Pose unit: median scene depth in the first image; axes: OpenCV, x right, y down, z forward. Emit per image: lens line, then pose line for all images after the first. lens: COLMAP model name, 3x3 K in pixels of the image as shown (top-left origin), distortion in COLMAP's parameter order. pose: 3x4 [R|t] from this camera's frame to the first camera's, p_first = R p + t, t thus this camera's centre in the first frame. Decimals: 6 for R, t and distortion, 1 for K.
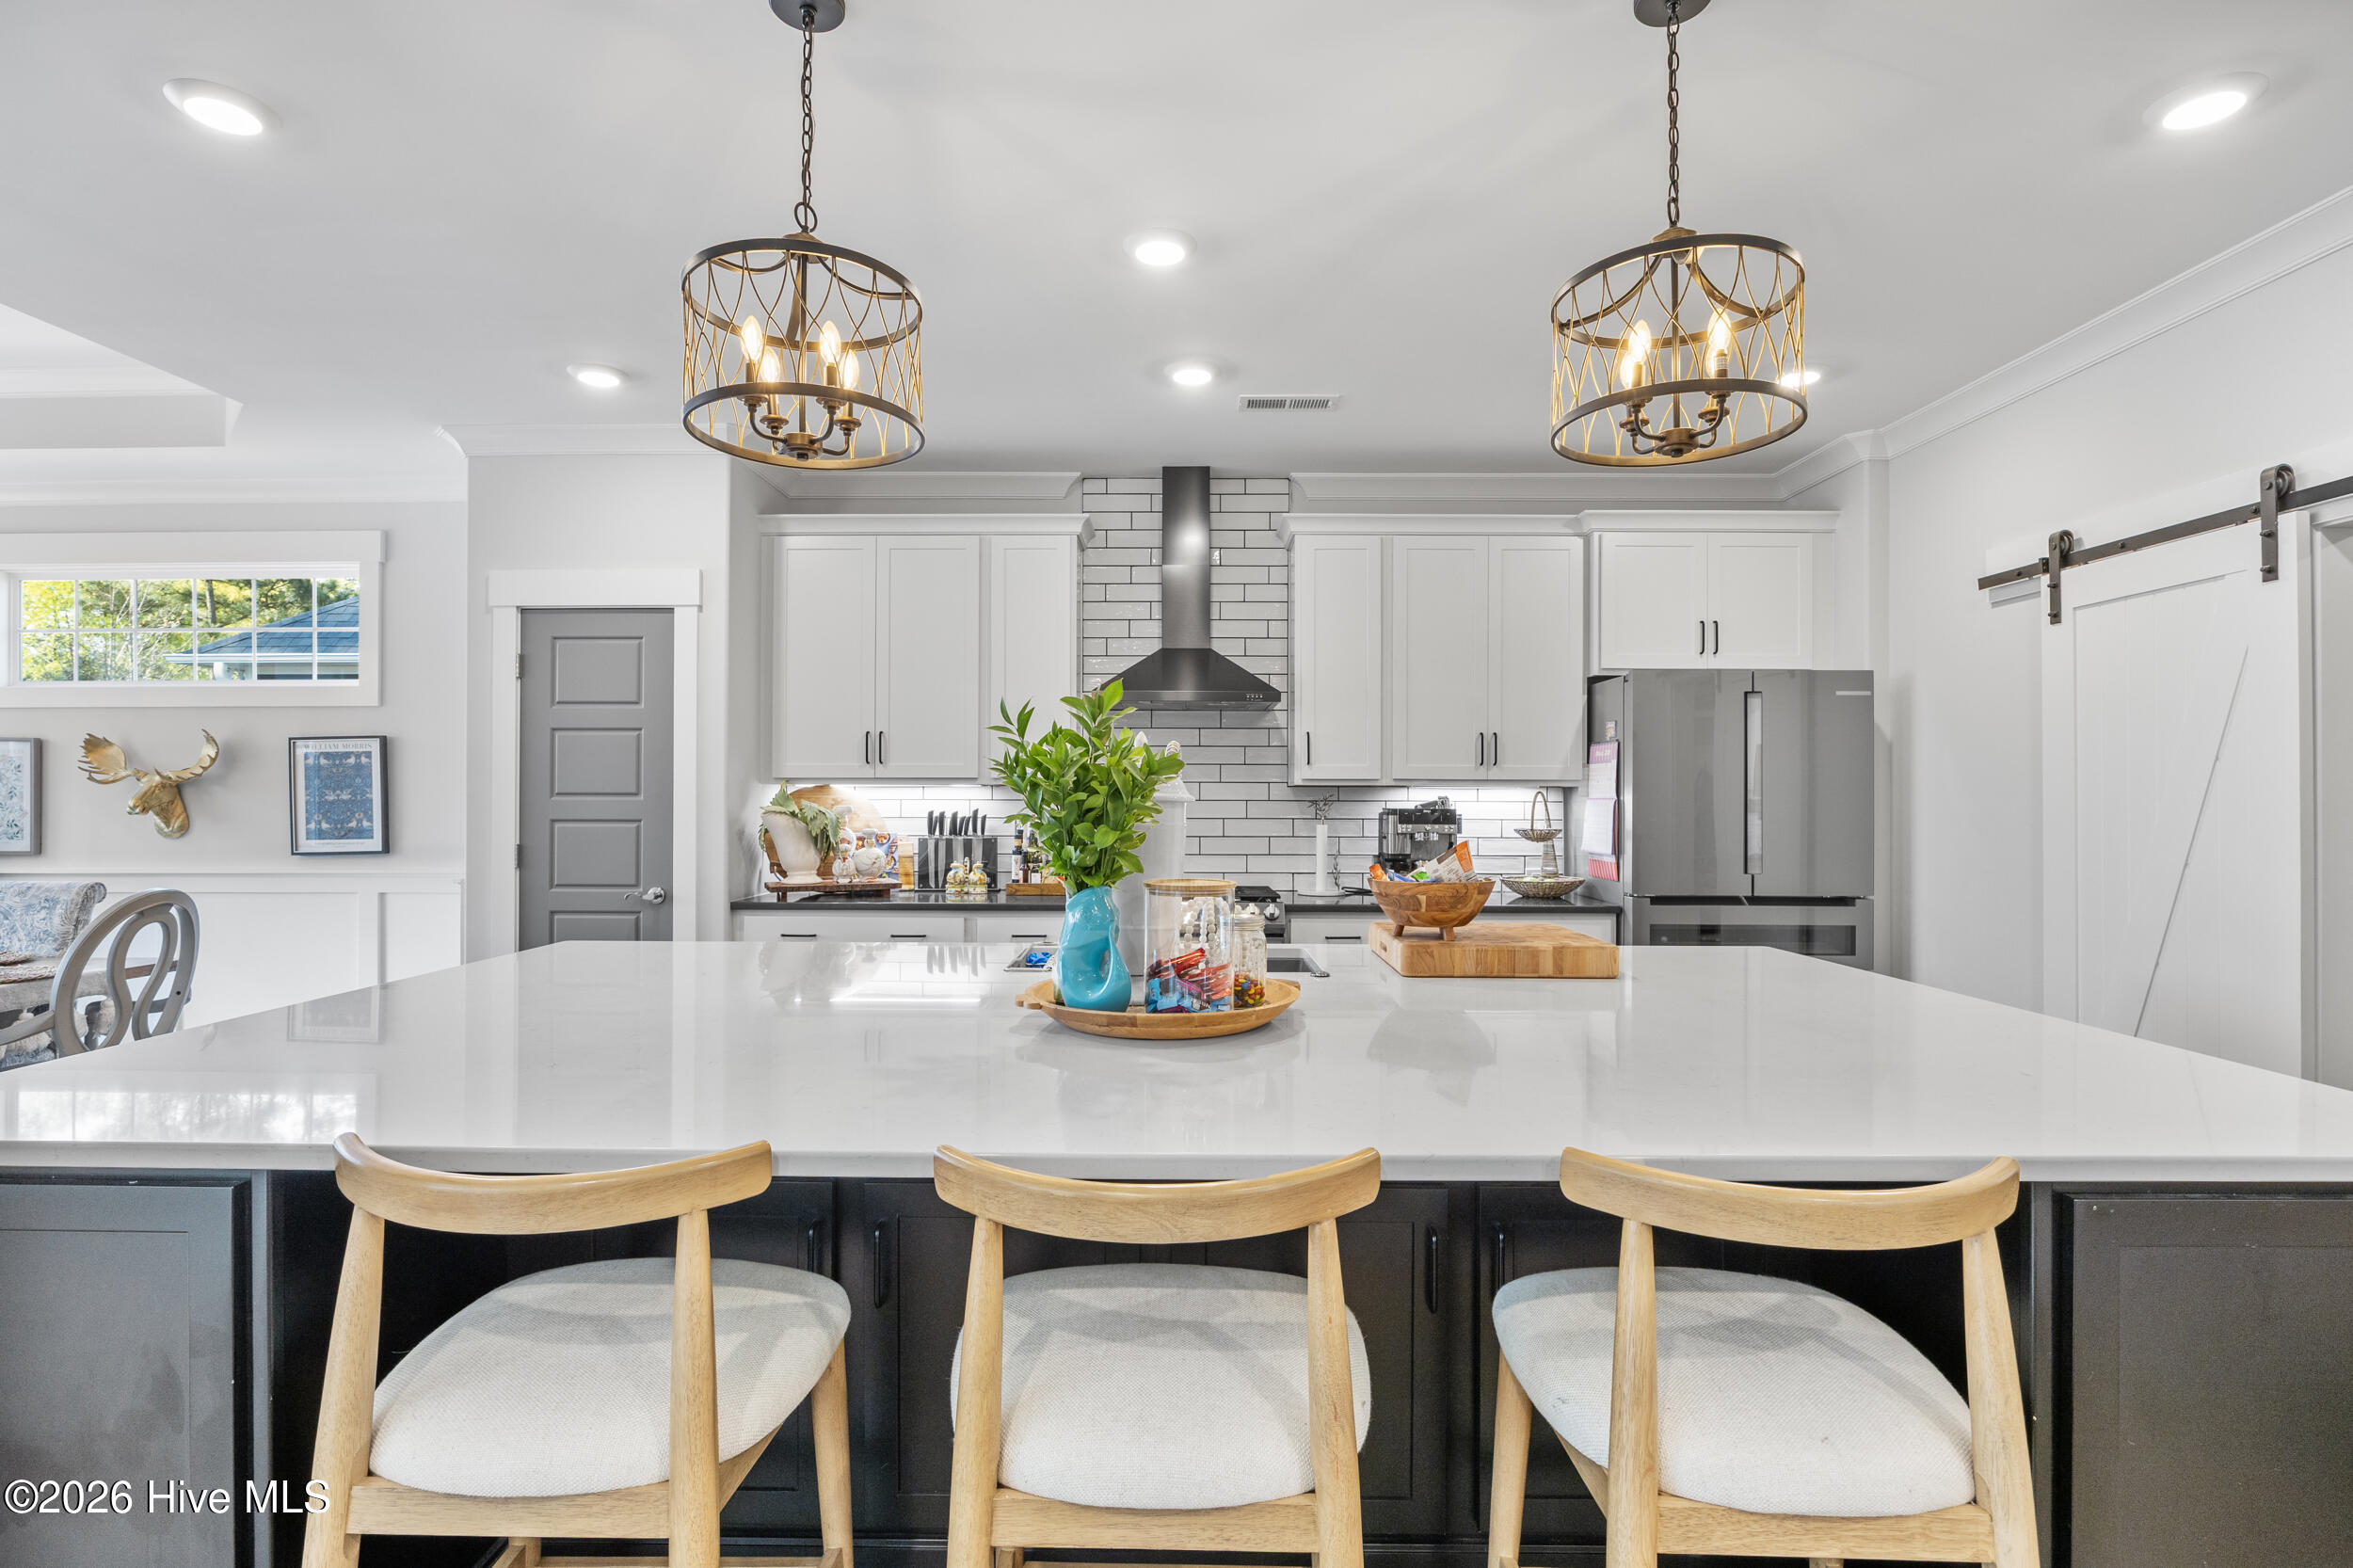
lens RADIAL K [[1150.8, 0, 1163.9], [0, 1150.8, 789.1], [0, 0, 1]] dist [-0.004247, 0.000053]
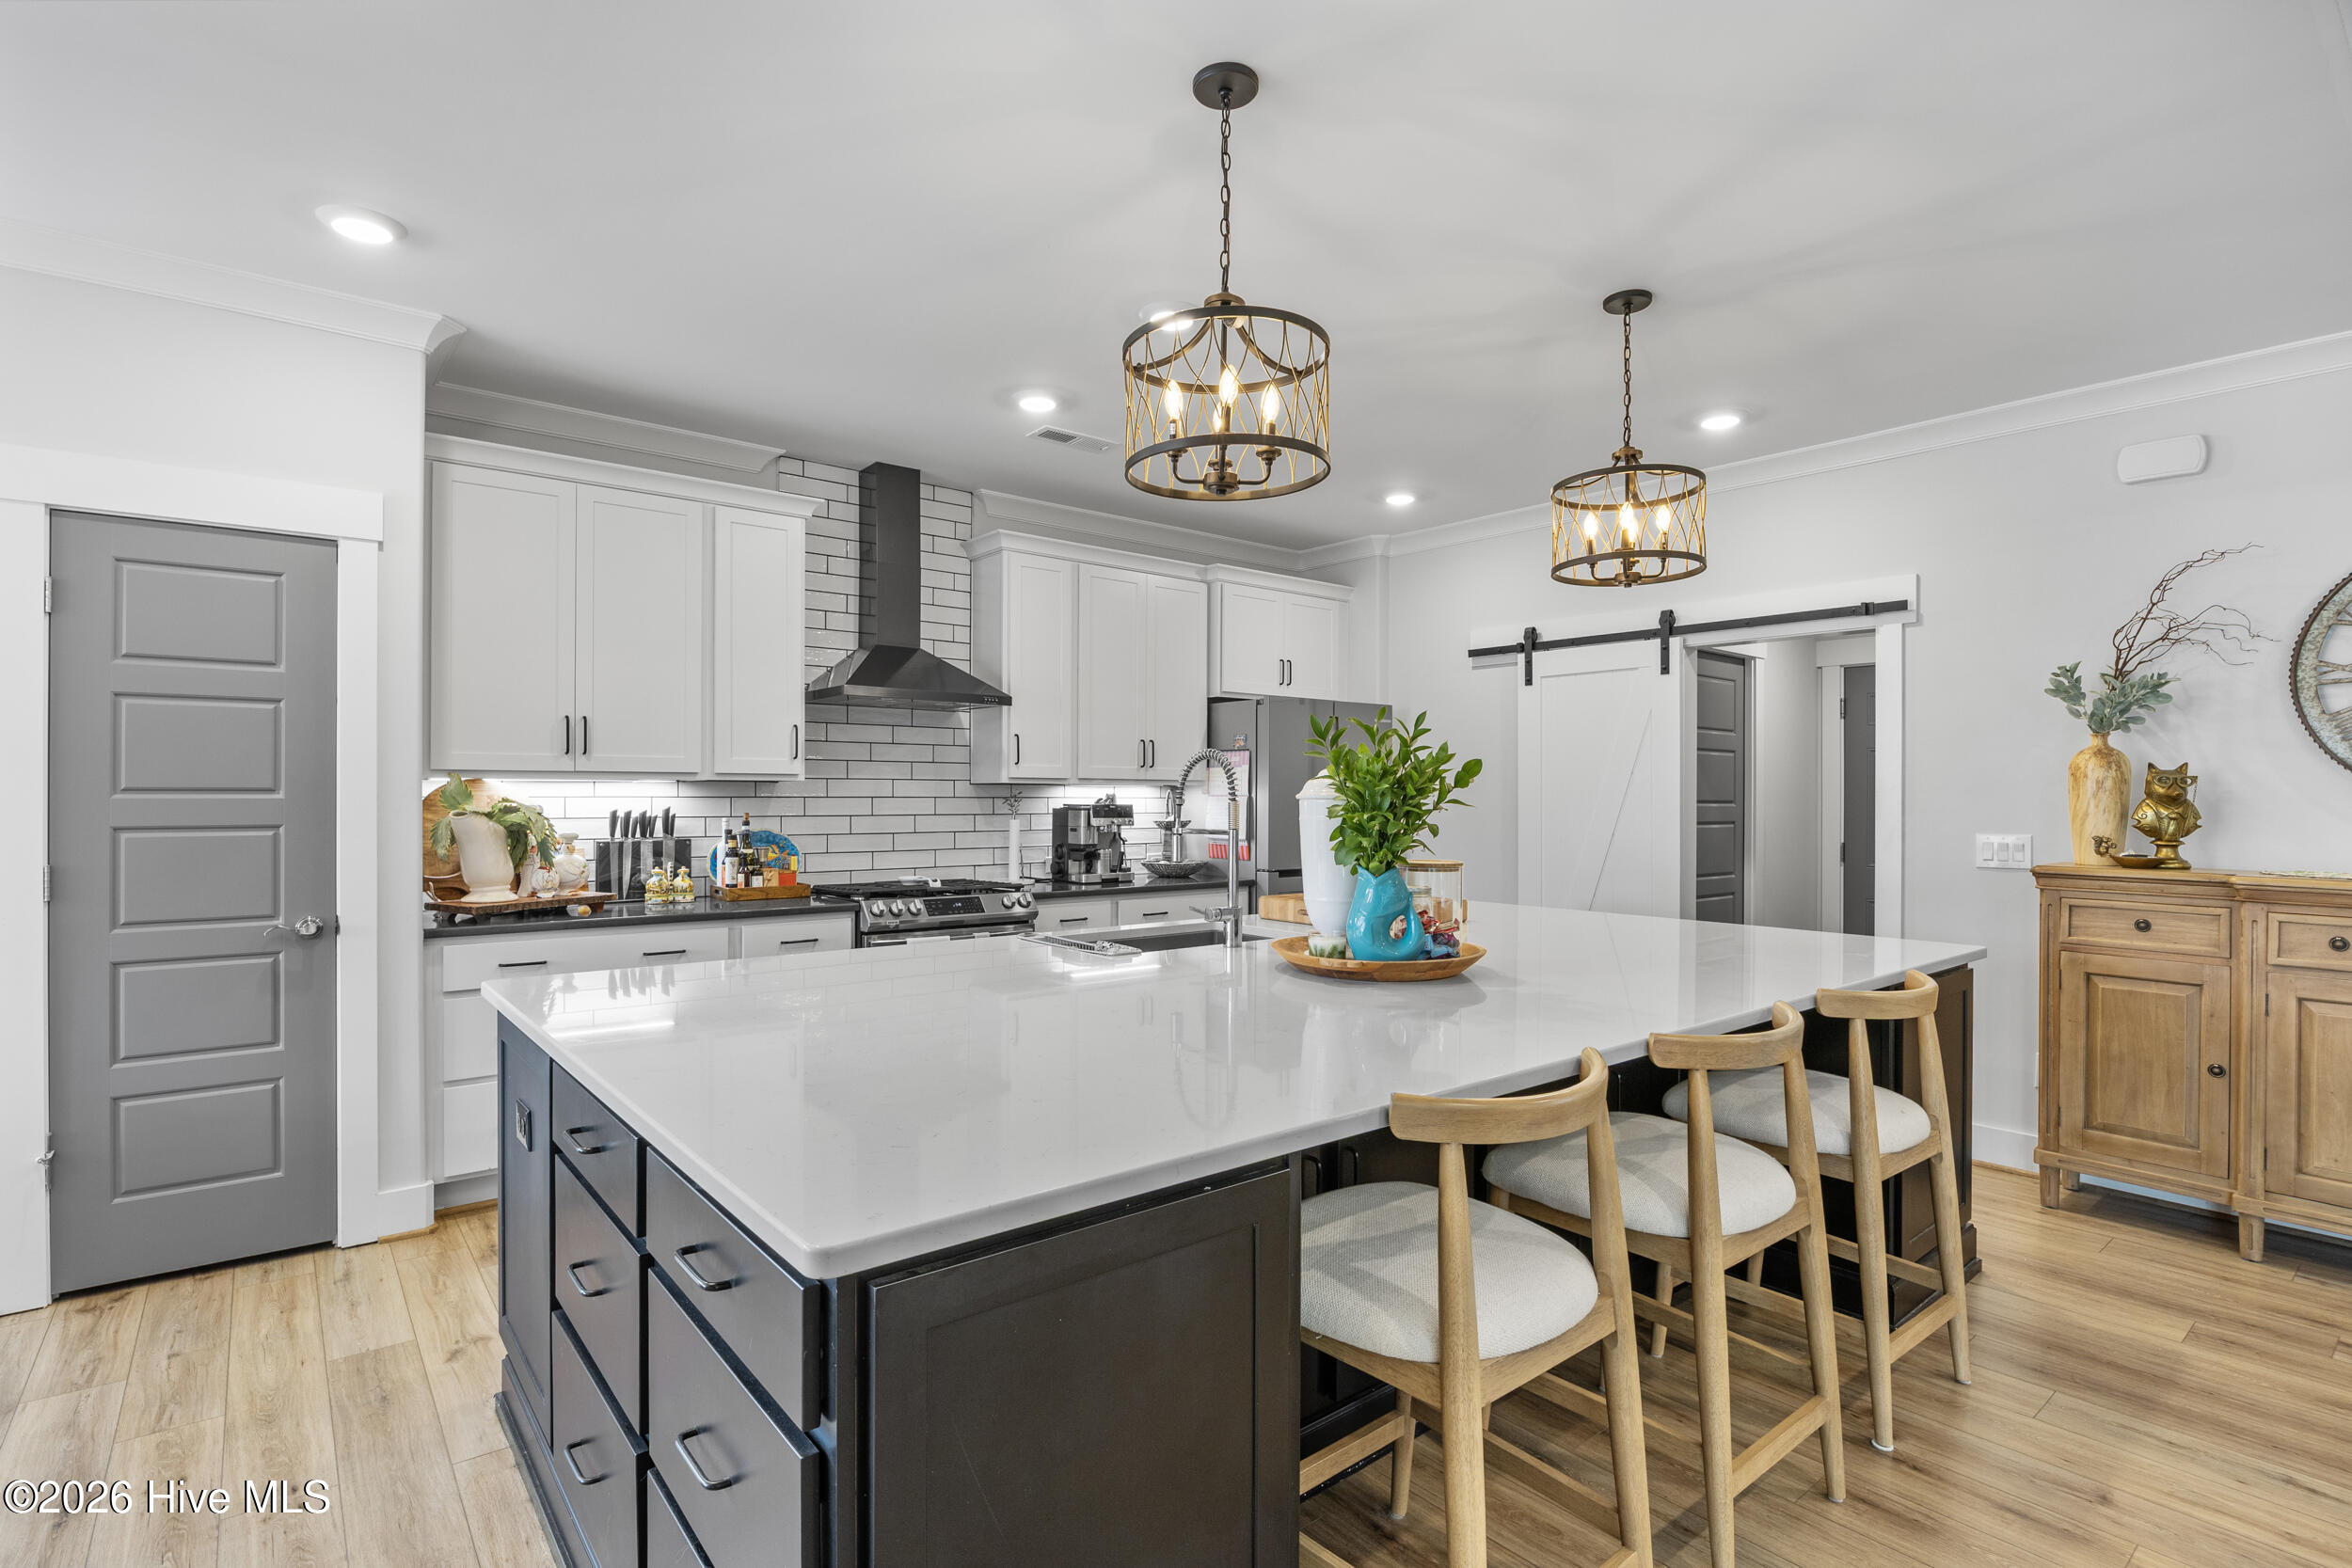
lens RADIAL K [[1150.2, 0, 1178.8], [0, 1150.2, 790.7], [0, 0, 1]] dist [-0.004247, 0.000053]
pose [[0.762604, 0.002228, 0.646862, -0.458067], [-0.005926, 0.999976, 0.003542, -0.001170], [-0.646839, -0.006535, 0.762599, 0.074224]]
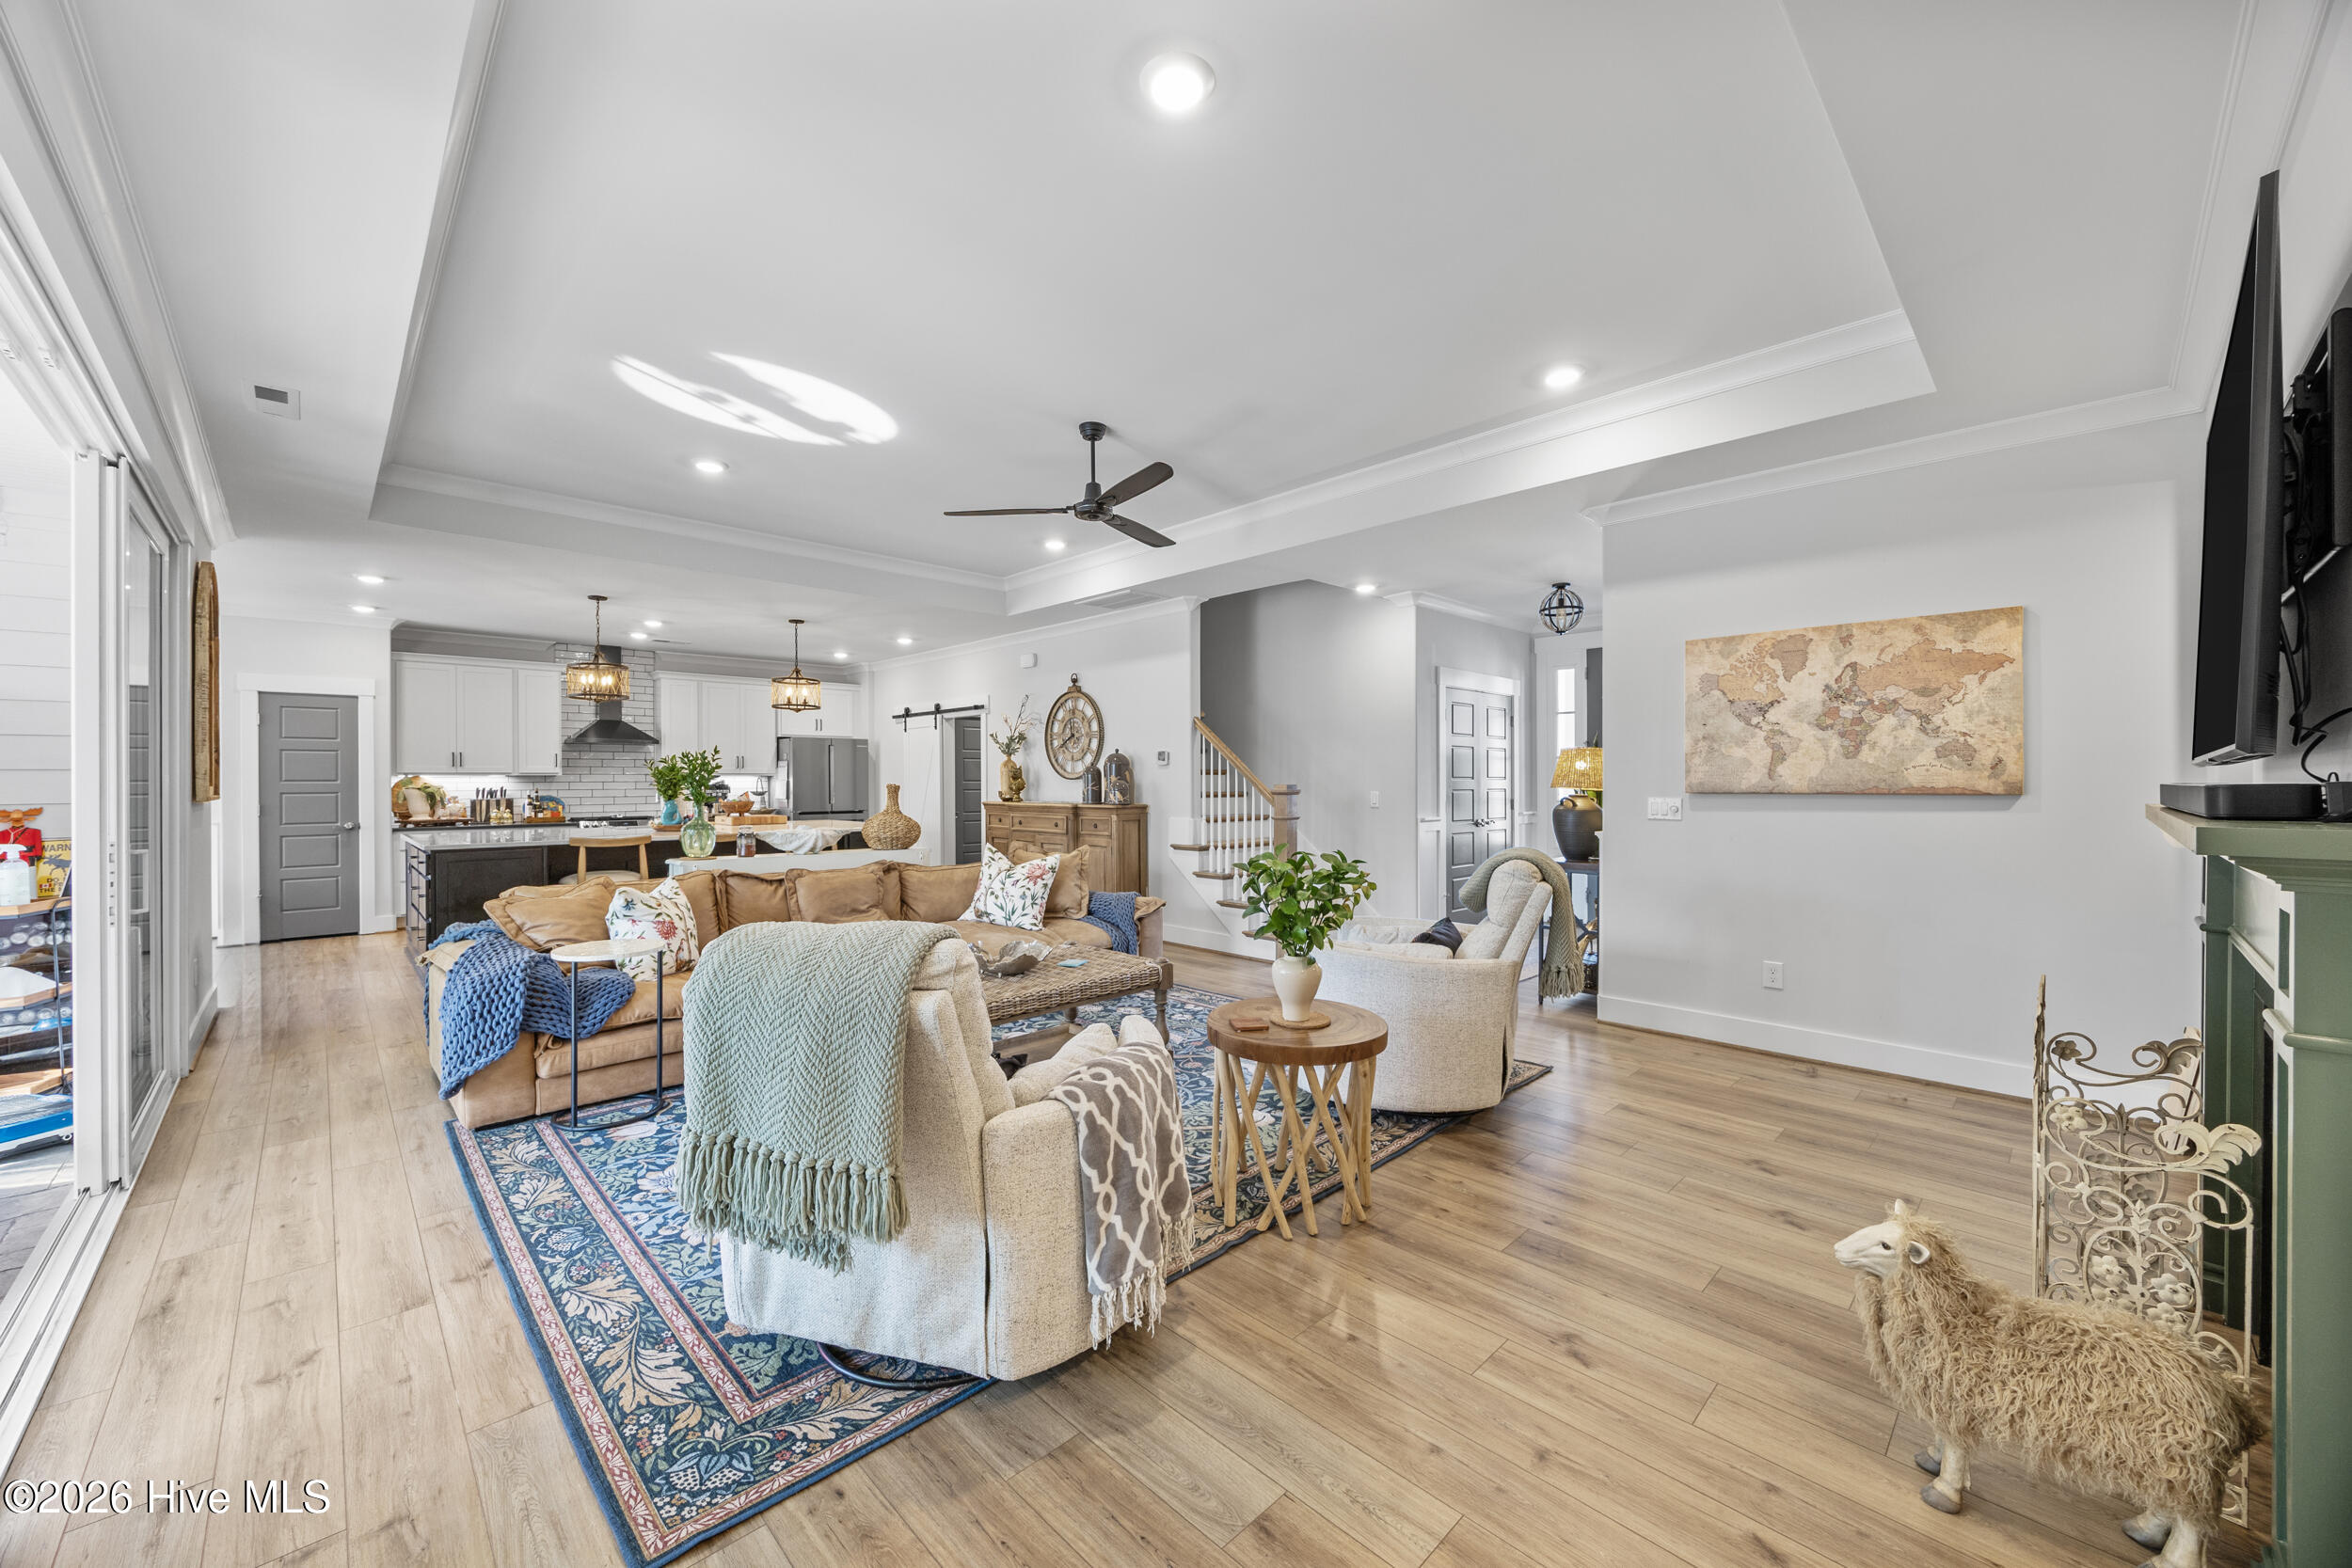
lens RADIAL K [[891.4, 0, 1168.6], [0, 891.4, 784.6], [0, 0, 1]] dist [0.000476, 0.000230]
pose [[0.717881, -0.009410, 0.696103, -0.468989], [0.002438, 0.999936, 0.011004, -0.002454], [-0.696162, -0.006203, 0.717858, -1.250001]]
